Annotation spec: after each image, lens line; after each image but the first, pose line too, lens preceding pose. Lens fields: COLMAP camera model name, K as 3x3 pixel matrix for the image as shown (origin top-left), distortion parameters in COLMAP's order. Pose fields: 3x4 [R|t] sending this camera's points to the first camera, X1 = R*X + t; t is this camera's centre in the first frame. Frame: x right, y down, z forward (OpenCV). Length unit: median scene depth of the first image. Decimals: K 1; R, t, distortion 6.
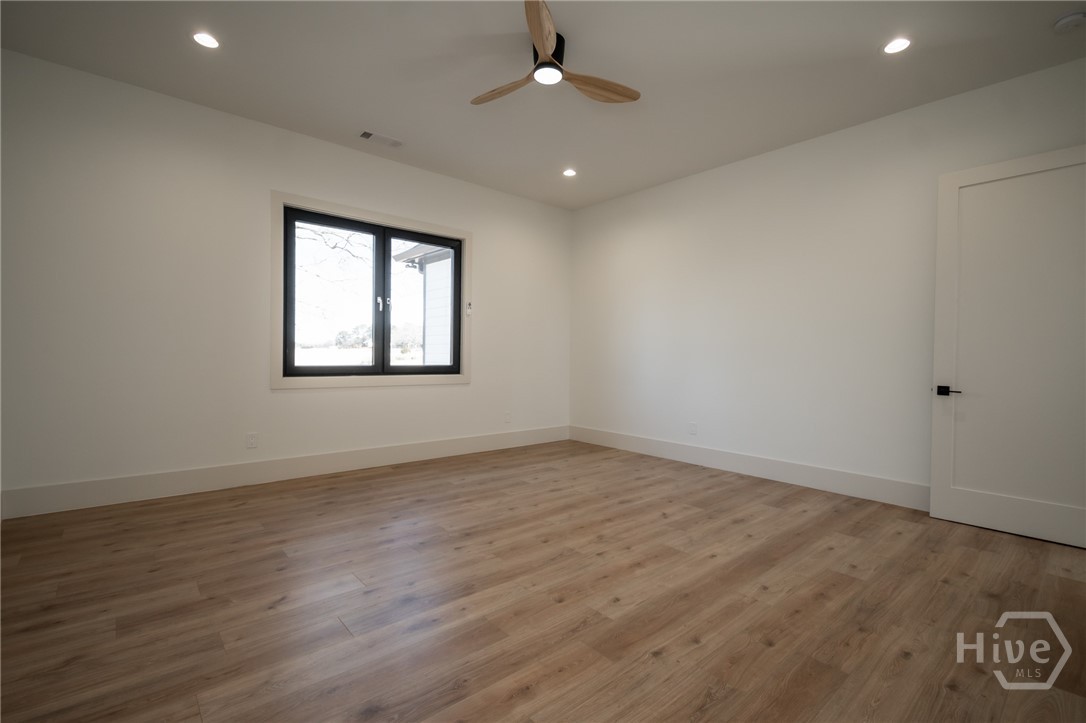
lens RADIAL K [[483.8, 0, 543.0], [0, 483.8, 361.5], [0, 0, 1]] dist [0.020362, -0.006775]
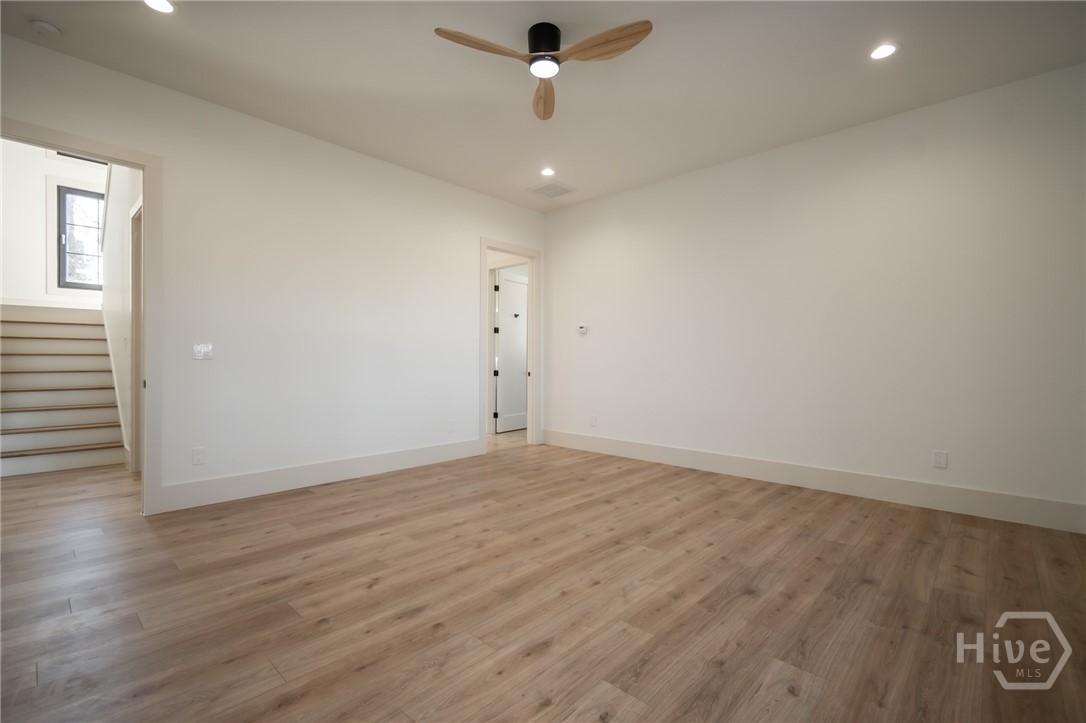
lens RADIAL K [[483.8, 0, 543.0], [0, 483.8, 361.5], [0, 0, 1]] dist [0.020362, -0.006775]
pose [[-0.994556, -0.020588, -0.102153, 0.096710], [-0.021949, 0.999685, 0.012210, -0.013987], [0.101869, 0.014386, -0.994694, 1.900167]]
